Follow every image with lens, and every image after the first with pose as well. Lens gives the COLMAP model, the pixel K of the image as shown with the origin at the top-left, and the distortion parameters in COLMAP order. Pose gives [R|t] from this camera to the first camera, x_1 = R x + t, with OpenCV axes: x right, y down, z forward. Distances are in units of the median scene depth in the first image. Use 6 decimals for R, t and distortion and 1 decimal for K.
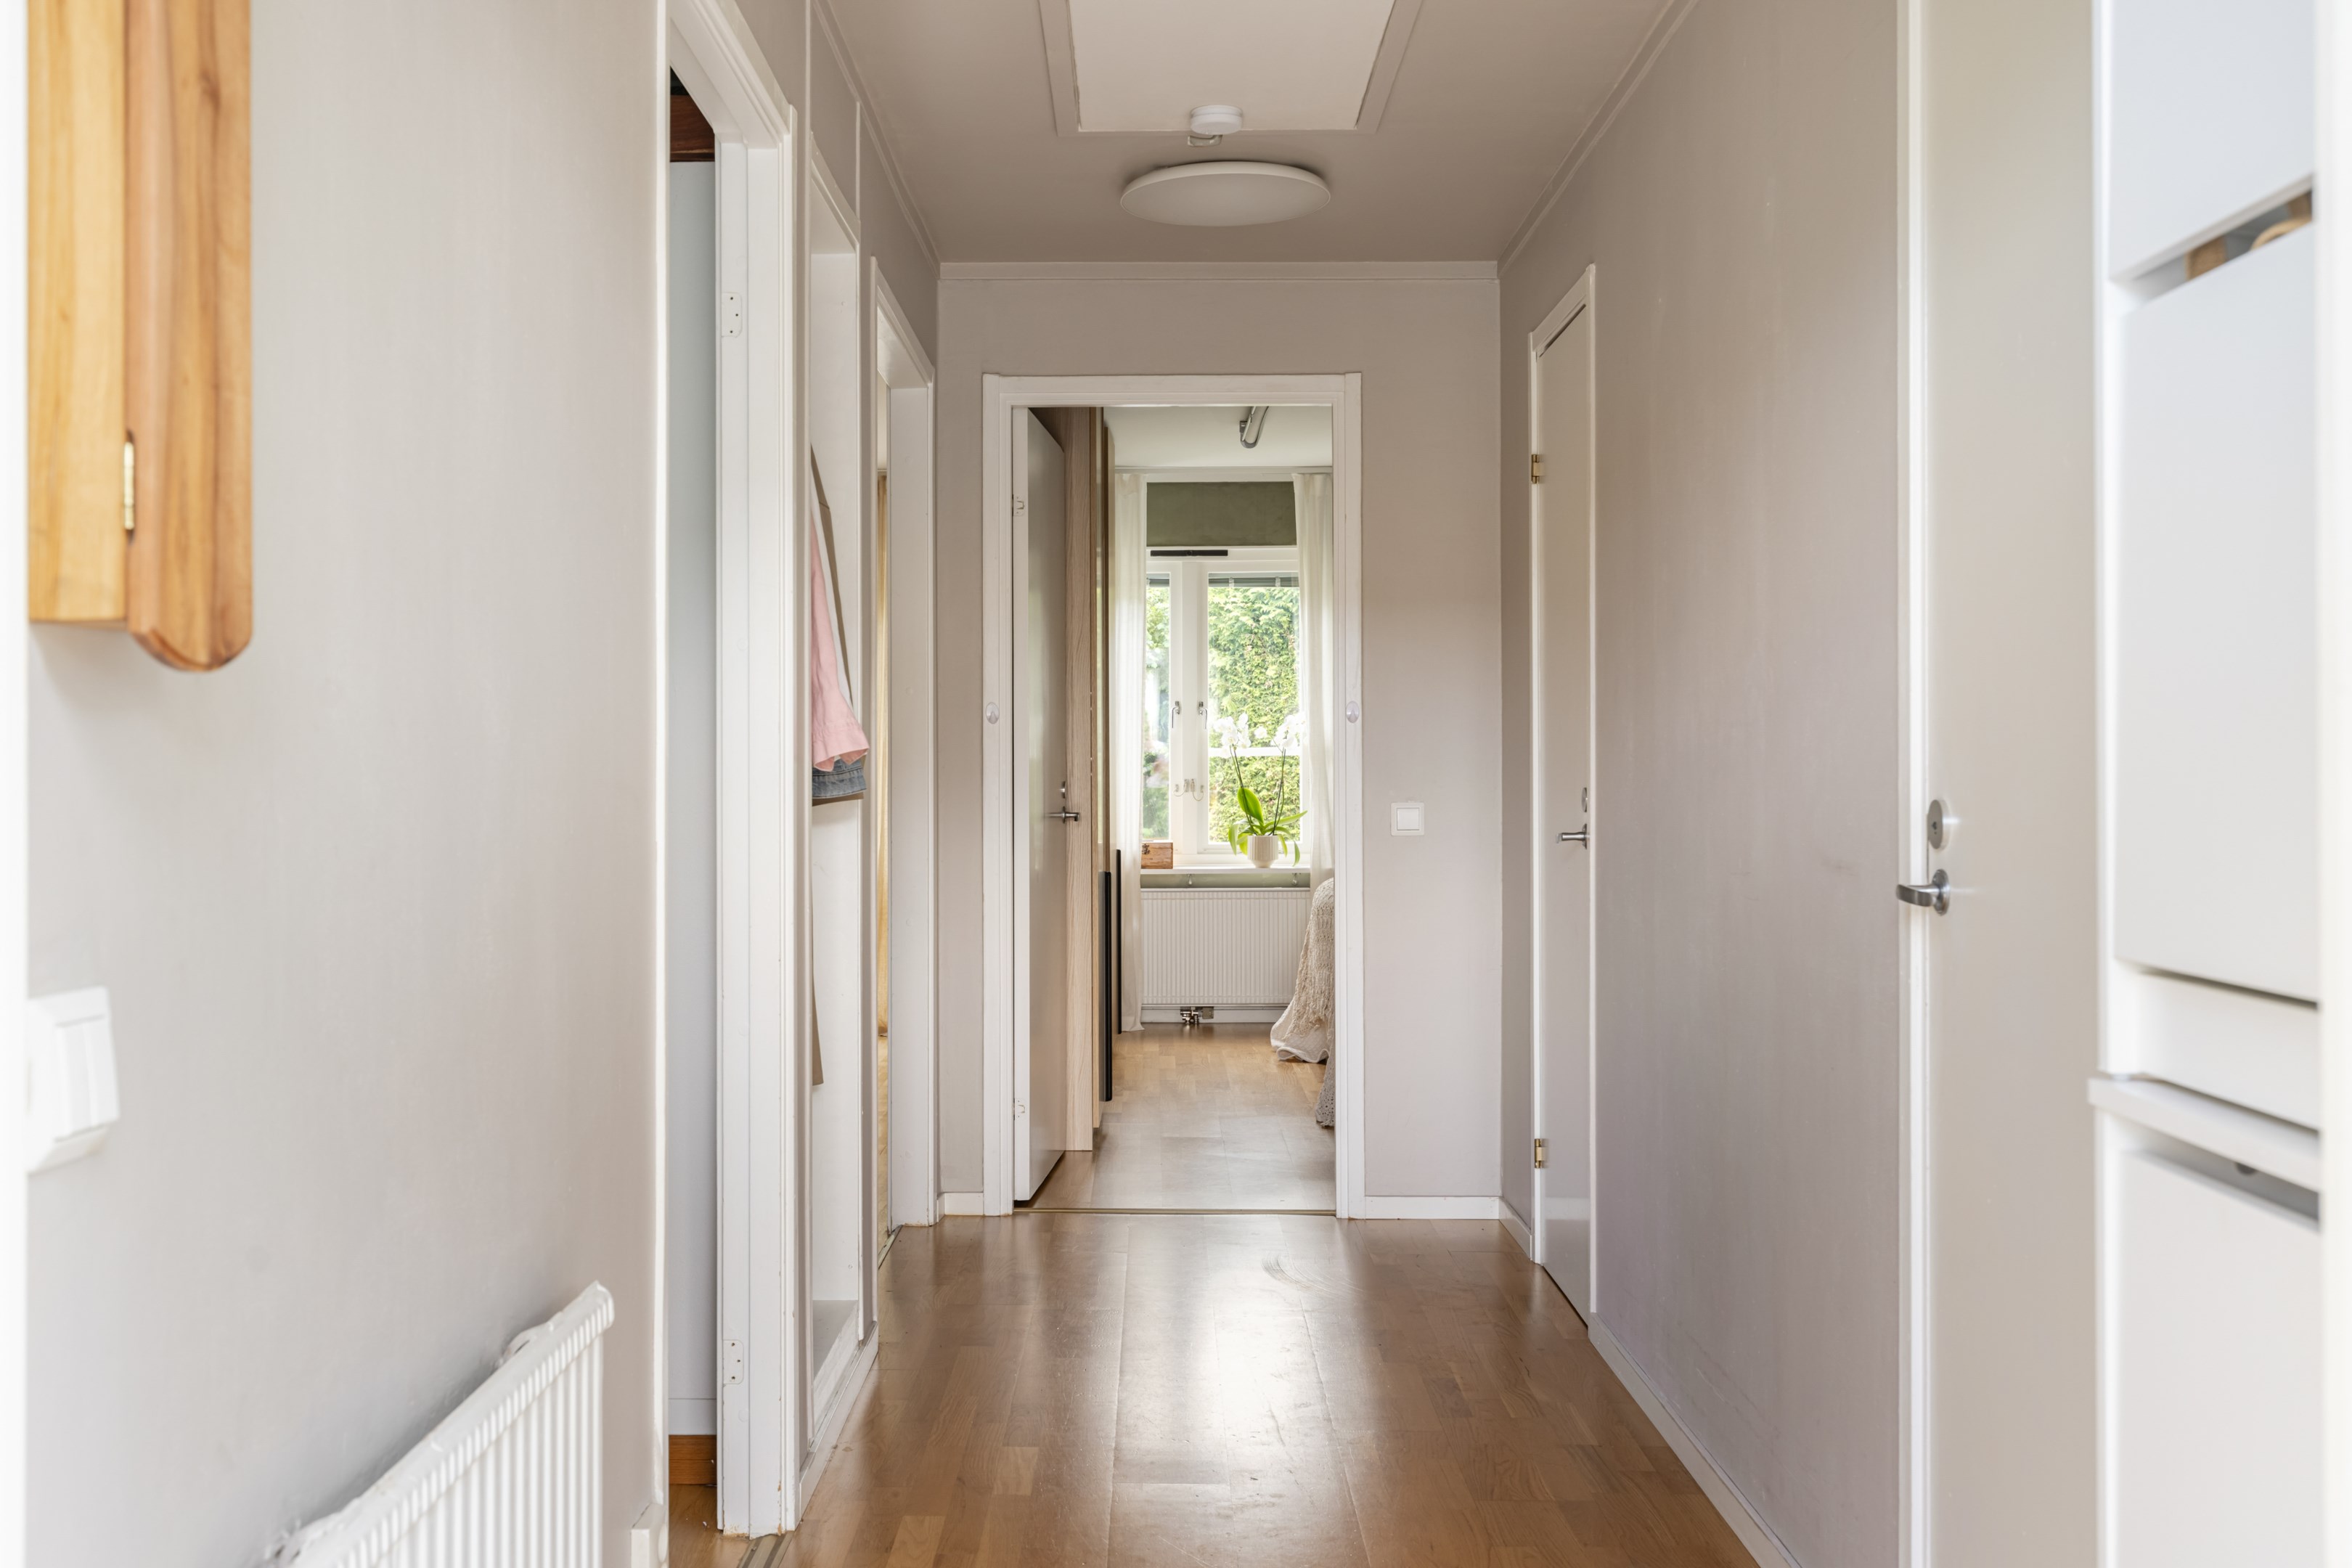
lens RADIAL K [[2368.3, 0, 1166.7], [0, 2368.3, 782.6], [0, 0, 1]] dist [0.012402, 0.000000]
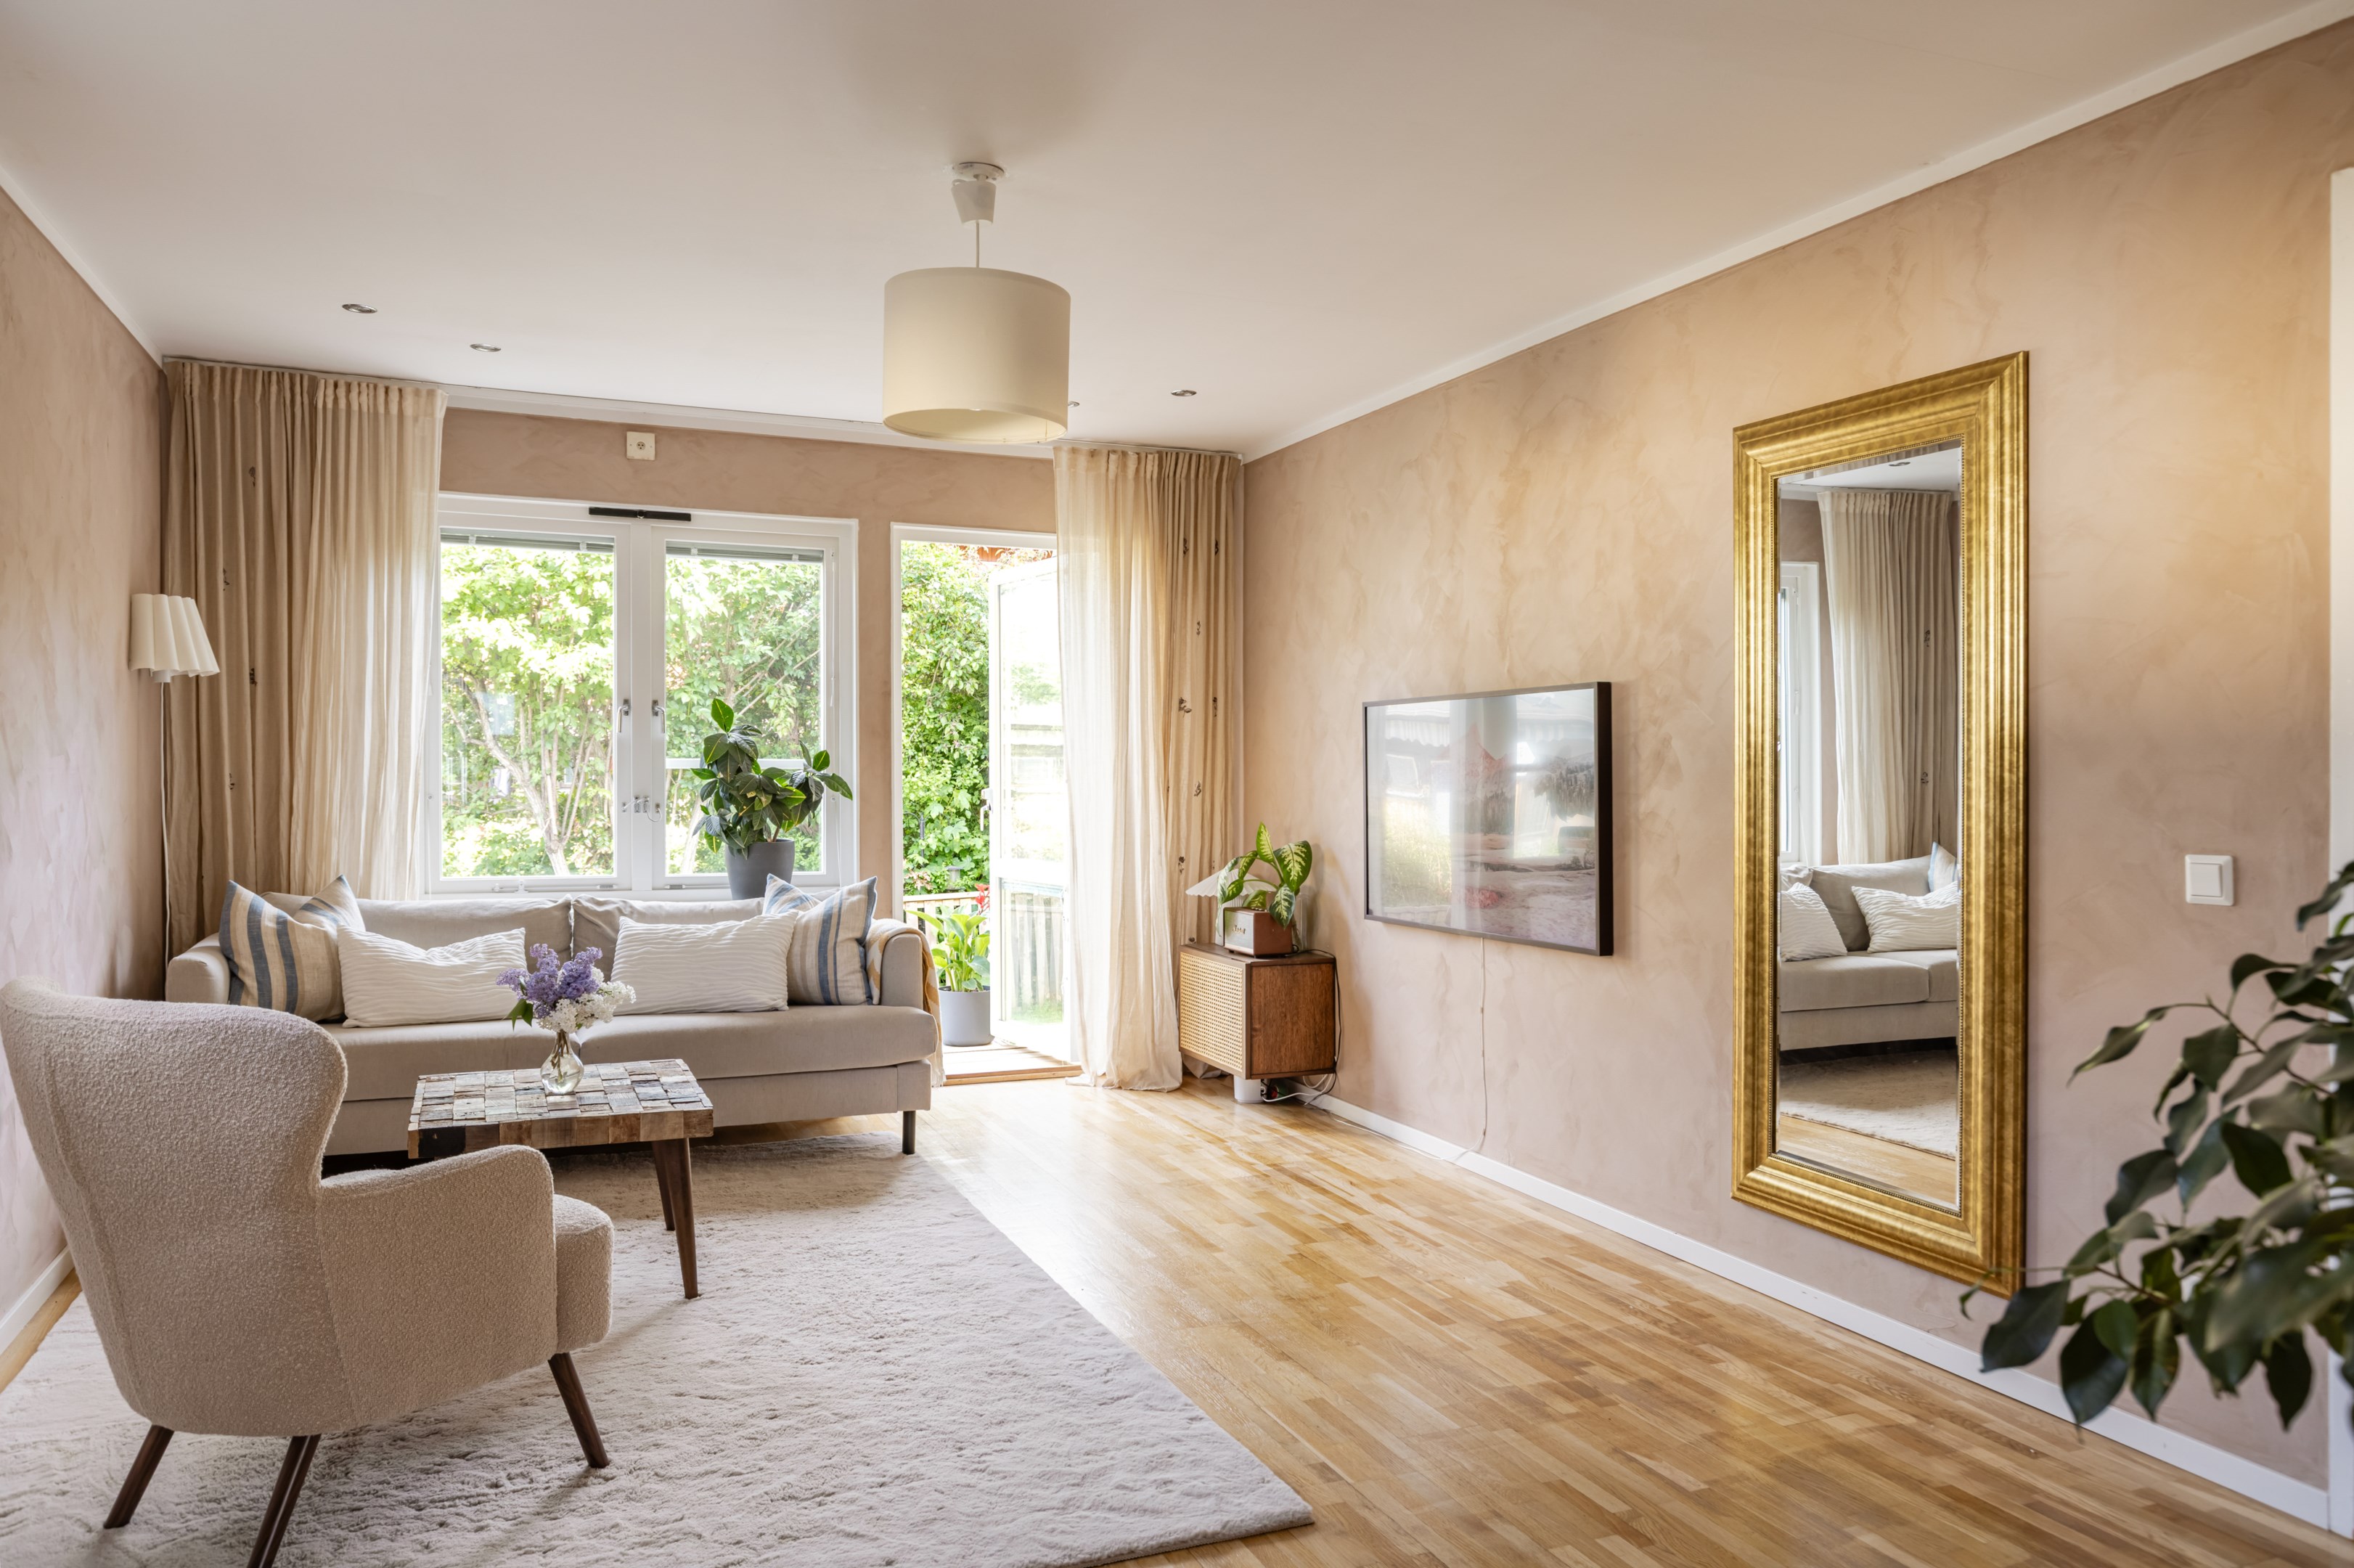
lens RADIAL K [[1654.4, 0, 1198.7], [0, 1654.4, 801.4], [0, 0, 1]] dist [0.000358, -0.001019]
pose [[0.924167, -0.006073, 0.381940, -0.030060], [0.001196, 0.999915, 0.013004, -0.007220], [-0.381986, -0.011561, 0.924096, 0.413894]]
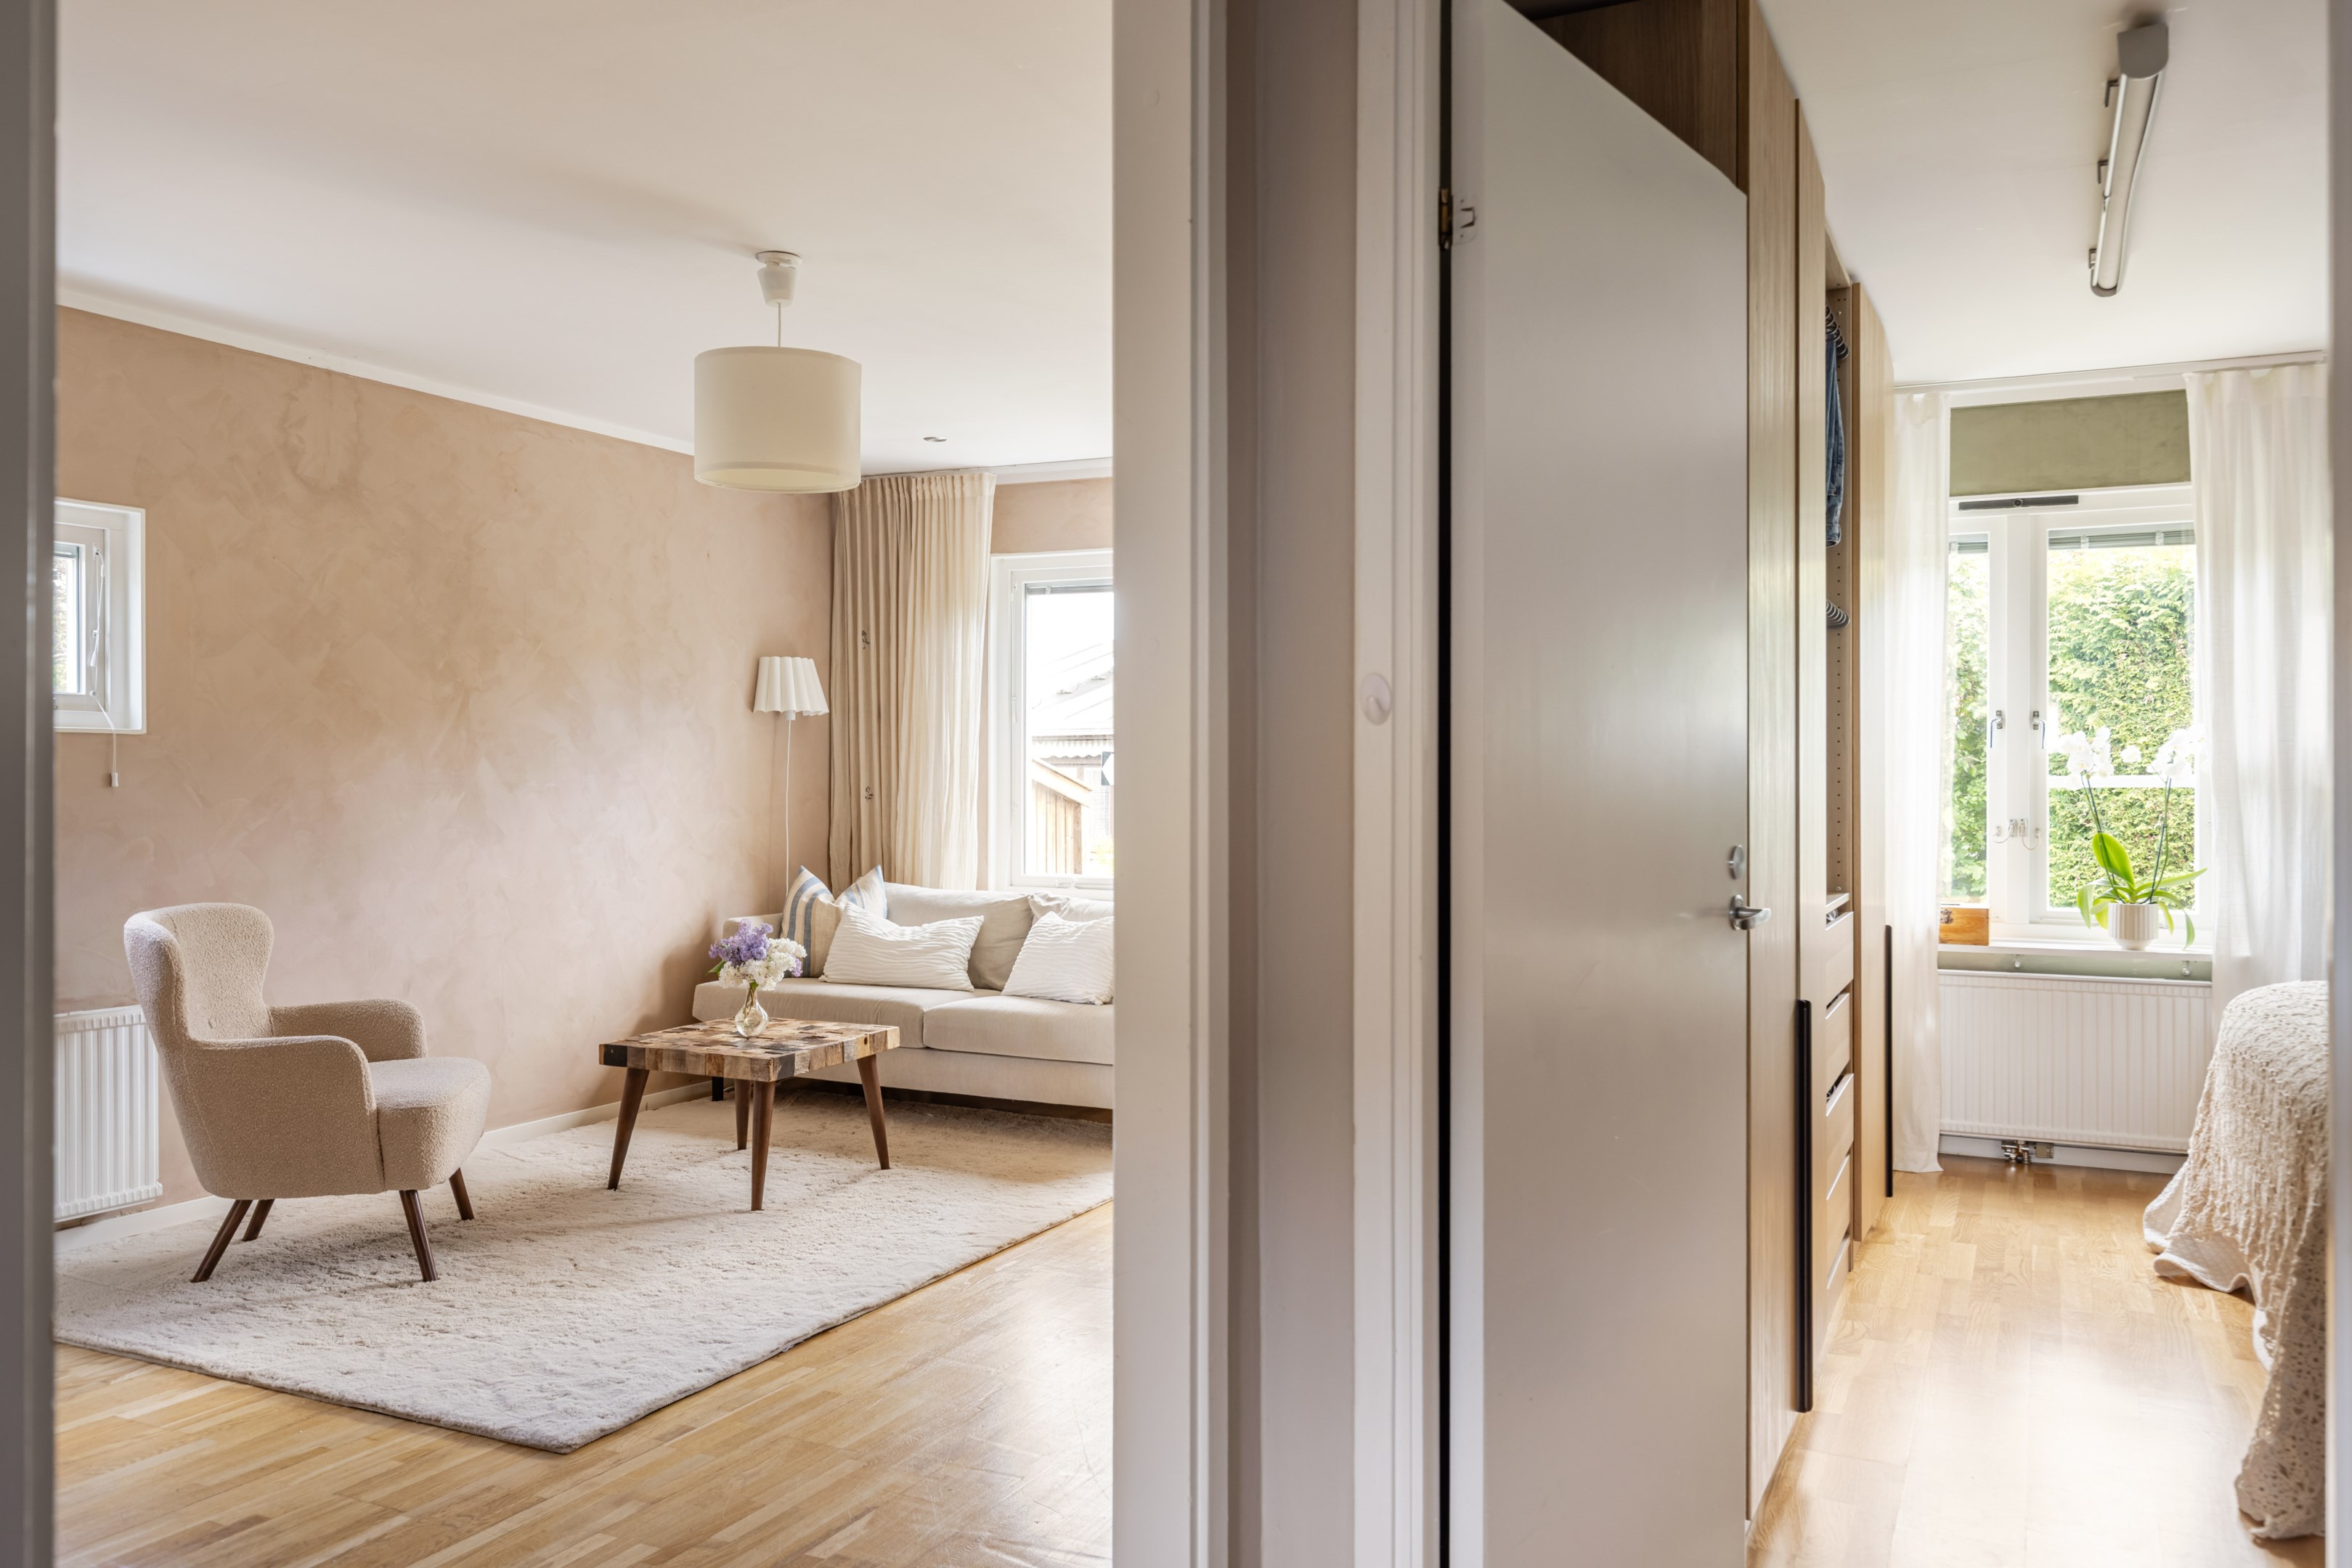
lens RADIAL K [[1752.6, 0, 1190.6], [0, 1752.6, 794.6], [0, 0, 1]] dist [0.011399, -0.013872]
pose [[0.896285, 0.003511, -0.443464, 0.021106], [-0.004677, 0.999988, -0.001537, -0.007001], [0.443454, 0.003451, 0.896291, 0.414649]]
